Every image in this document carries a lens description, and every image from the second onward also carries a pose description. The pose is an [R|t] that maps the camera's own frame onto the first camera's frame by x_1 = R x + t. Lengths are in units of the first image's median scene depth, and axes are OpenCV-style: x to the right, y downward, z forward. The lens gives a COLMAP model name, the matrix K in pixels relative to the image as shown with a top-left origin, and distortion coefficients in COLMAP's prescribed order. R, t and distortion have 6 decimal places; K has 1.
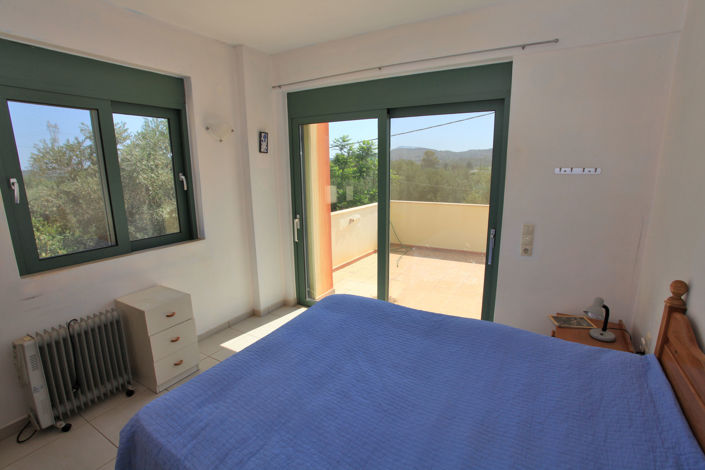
lens RADIAL K [[339.8, 0, 350.2], [0, 339.8, 235.3], [0, 0, 1]] dist [-0.004073, 0.003141]
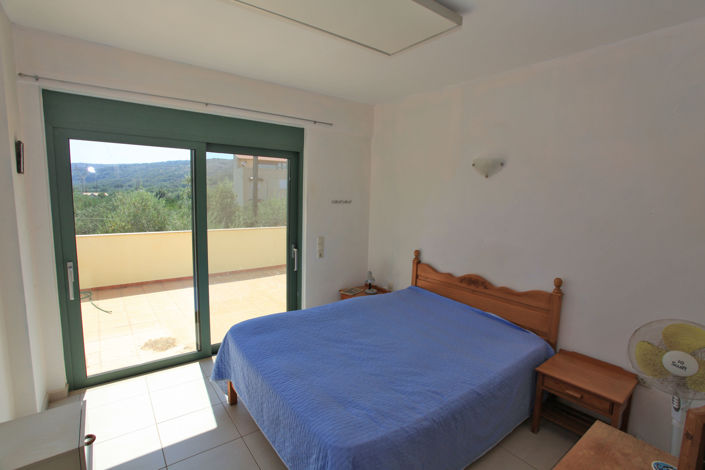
lens RADIAL K [[339.8, 0, 351.5], [0, 339.8, 229.9], [0, 0, 1]] dist [-0.004073, 0.003141]
pose [[0.370608, -0.092714, 0.924150, -0.689988], [0.161318, 0.986308, 0.034257, -0.080002], [-0.914673, 0.136386, 0.380490, 0.259146]]
